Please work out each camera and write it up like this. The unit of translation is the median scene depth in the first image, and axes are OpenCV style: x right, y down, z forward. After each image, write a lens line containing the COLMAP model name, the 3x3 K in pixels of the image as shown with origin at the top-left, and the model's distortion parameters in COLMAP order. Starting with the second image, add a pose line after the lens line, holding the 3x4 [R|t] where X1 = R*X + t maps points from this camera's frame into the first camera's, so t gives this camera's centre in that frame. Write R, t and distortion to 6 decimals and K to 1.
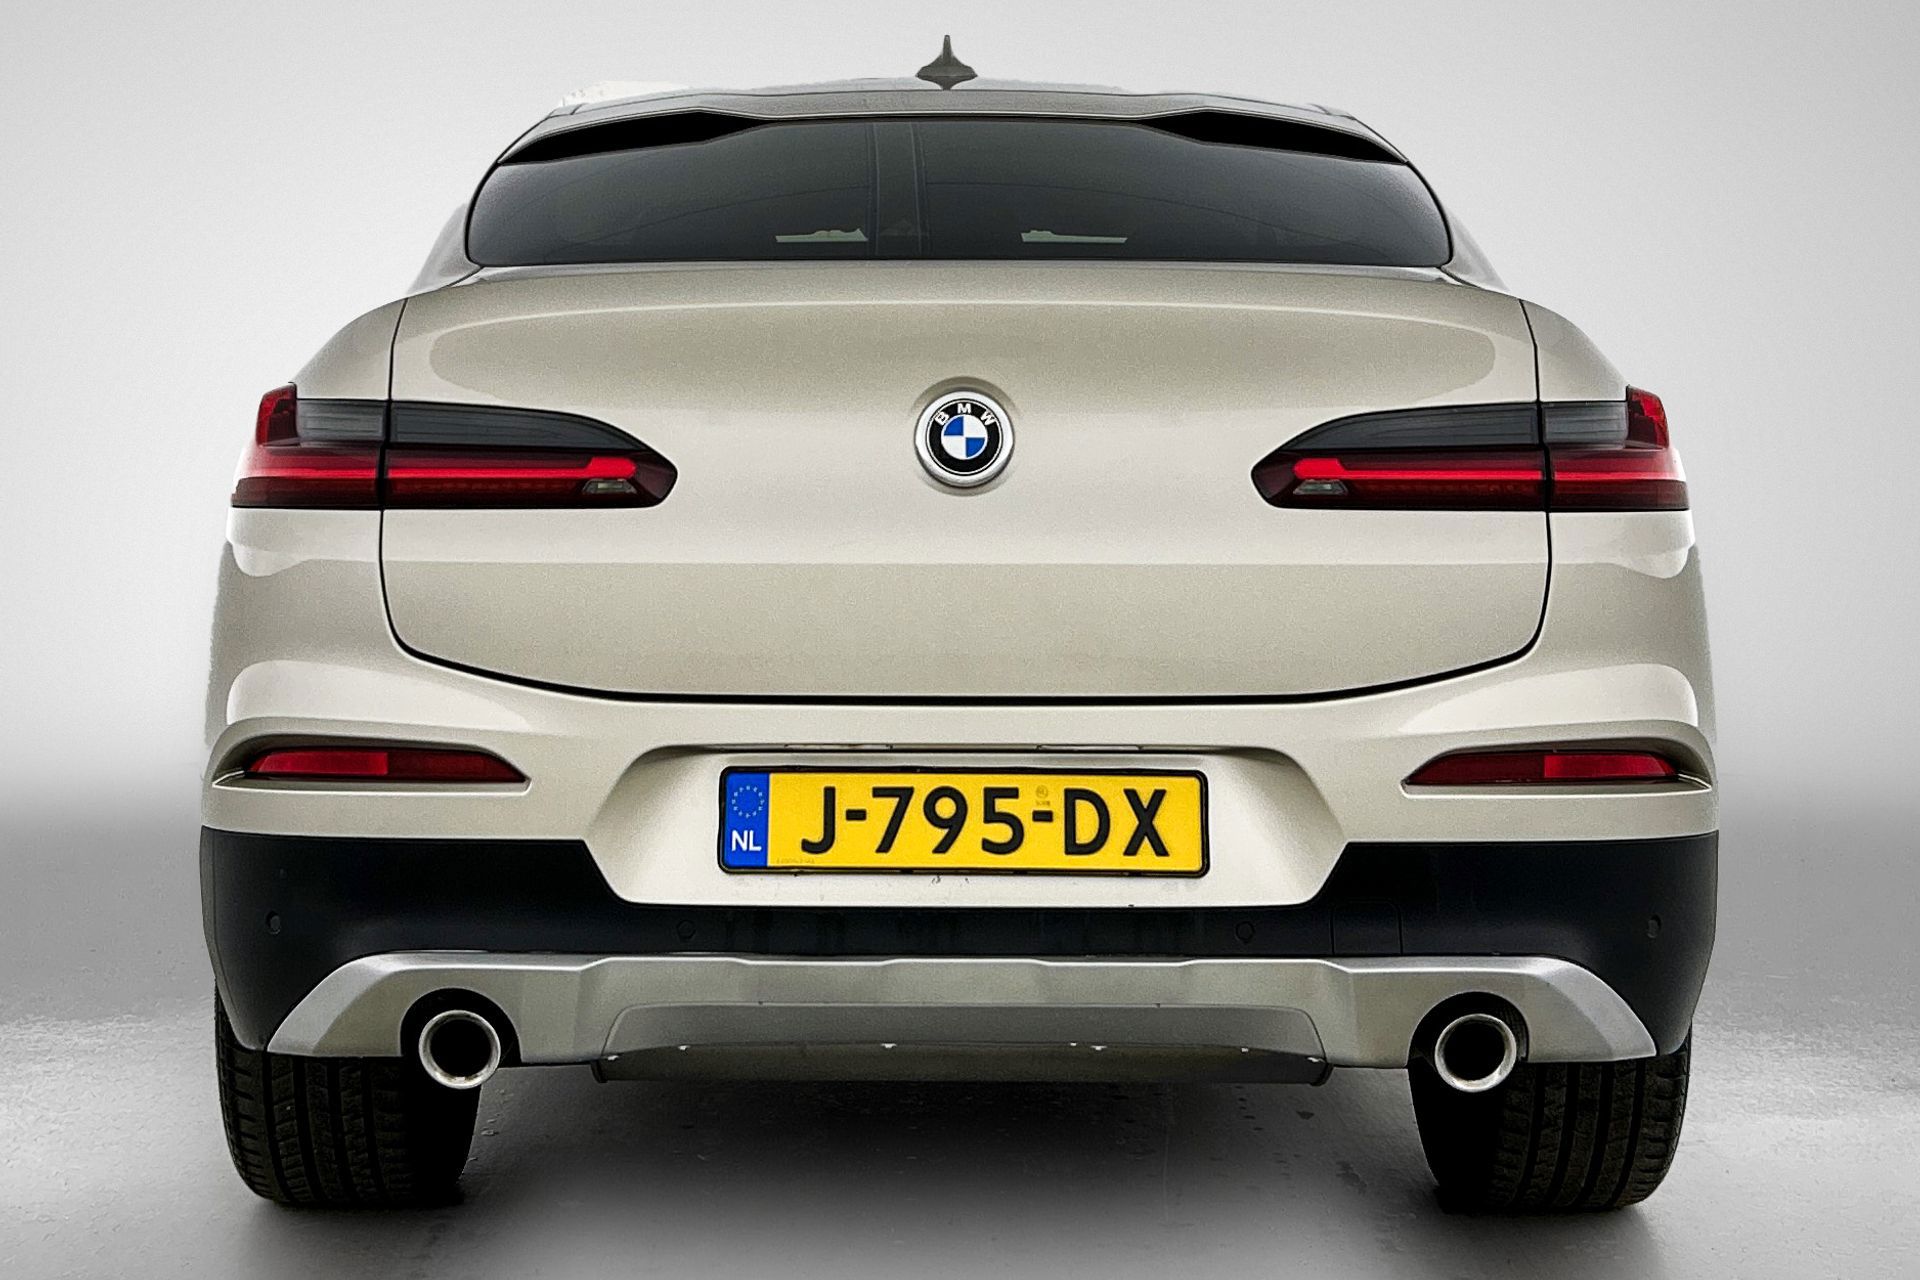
lens RADIAL K [[1947.8, 0, 997.6], [0, 1947.8, 627.5], [0, 0, 1]] dist [0.277296, 0.000000]
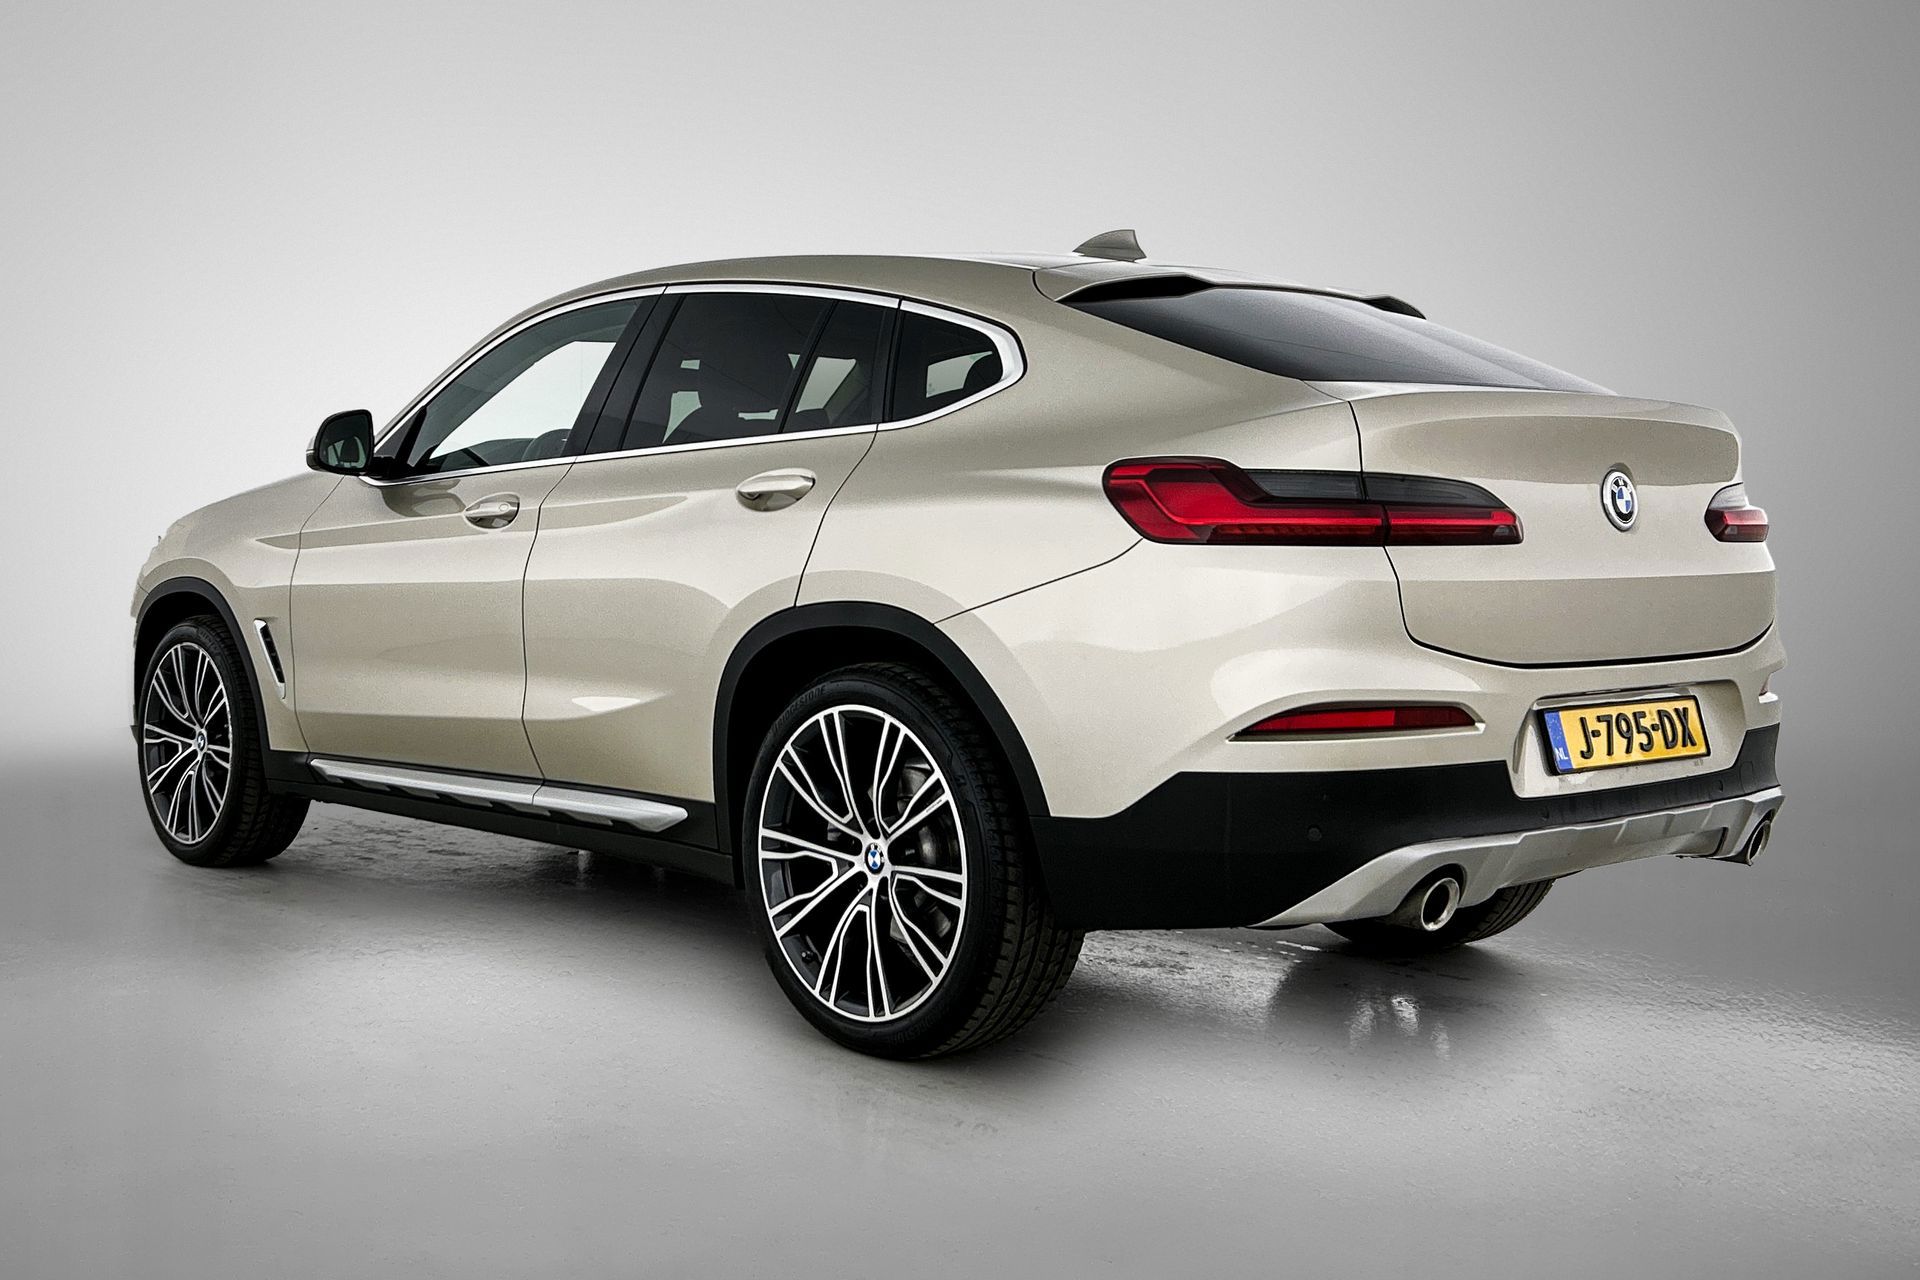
lens RADIAL K [[2229.6, 0, 956.6], [0, 2229.6, 634.6], [0, 0, 1]] dist [-0.058154, 0.000000]
pose [[0.720162, -0.031574, 0.693087, -1.674838], [0.045092, 0.998982, -0.001344, -0.006644], [-0.692339, 0.032221, 0.720853, 0.044058]]
